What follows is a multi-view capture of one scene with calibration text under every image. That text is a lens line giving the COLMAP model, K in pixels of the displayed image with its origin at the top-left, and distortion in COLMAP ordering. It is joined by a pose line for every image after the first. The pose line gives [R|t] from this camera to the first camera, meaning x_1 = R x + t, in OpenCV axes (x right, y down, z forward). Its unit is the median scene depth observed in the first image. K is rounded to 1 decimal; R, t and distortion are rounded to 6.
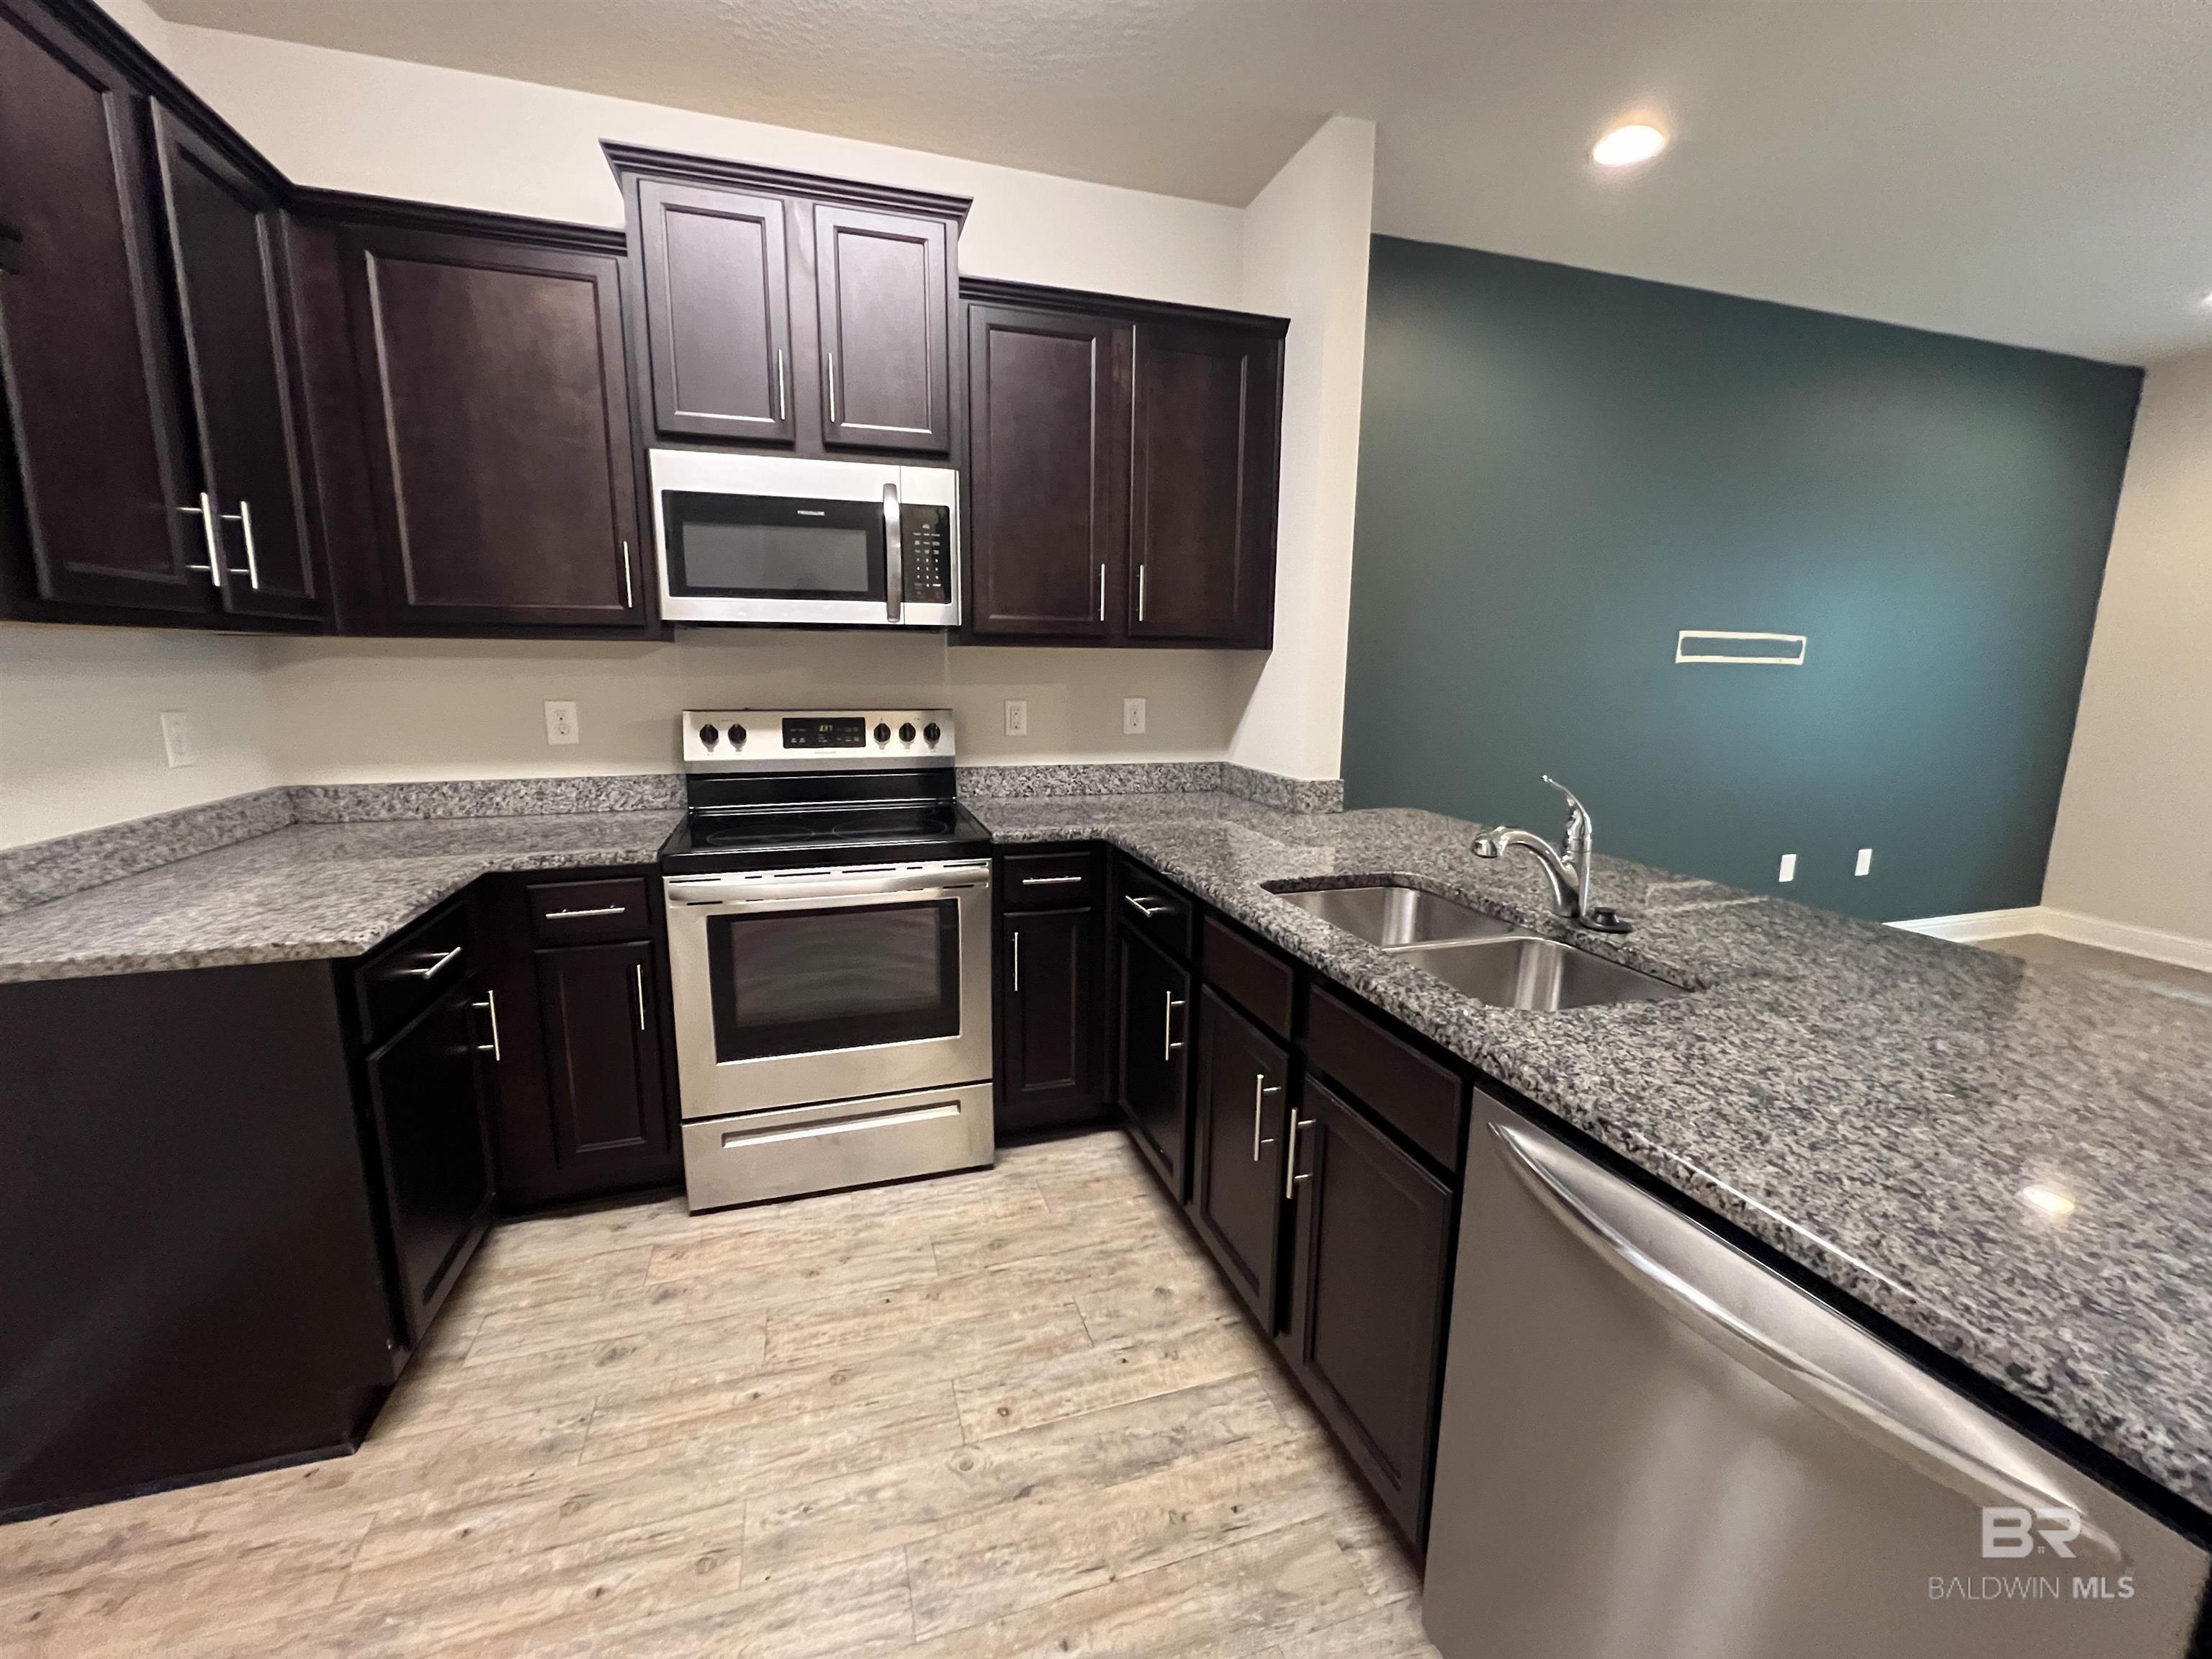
lens RADIAL K [[893.0, 0, 1111.9], [0, 893.0, 825.5], [0, 0, 1]] dist [-0.002170, 0.000186]
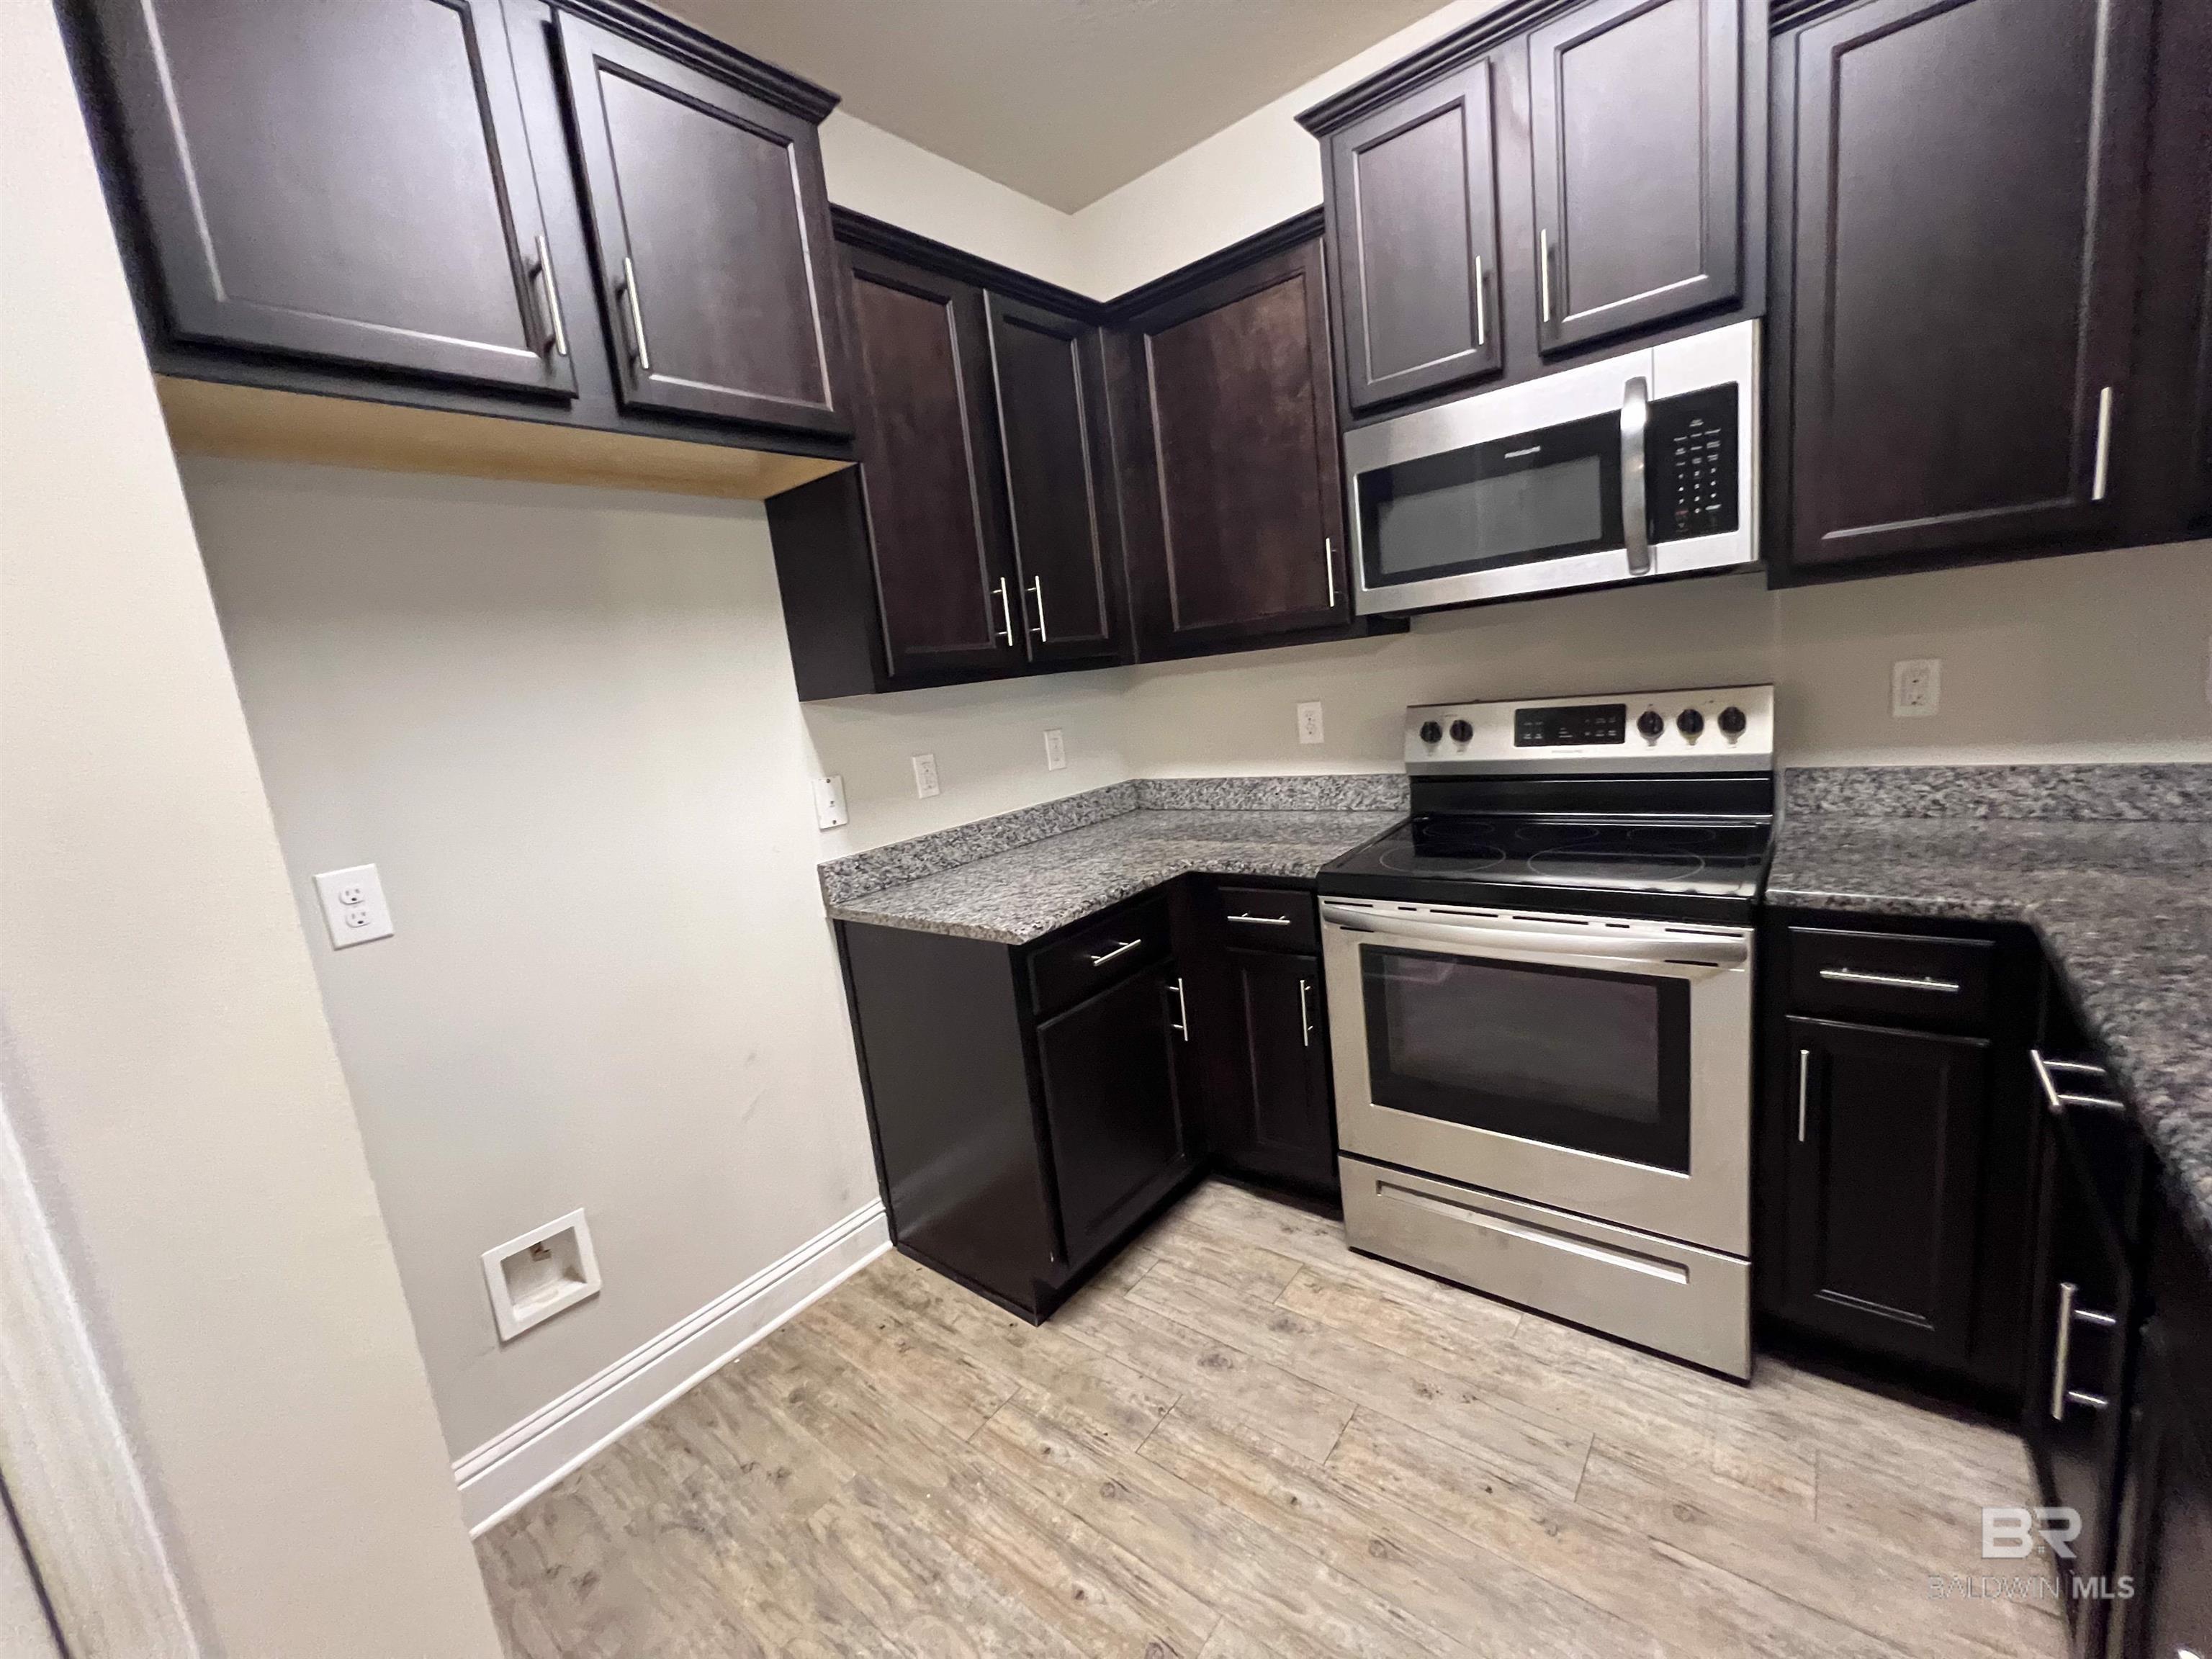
lens RADIAL K [[893.0, 0, 1107.4], [0, 893.0, 824.2], [0, 0, 1]] dist [-0.002170, 0.000186]
pose [[0.542727, 0.069357, -0.837041, 0.151513], [-0.035181, 0.997587, 0.059849, -0.060221], [0.839172, -0.003034, 0.543857, 0.283307]]
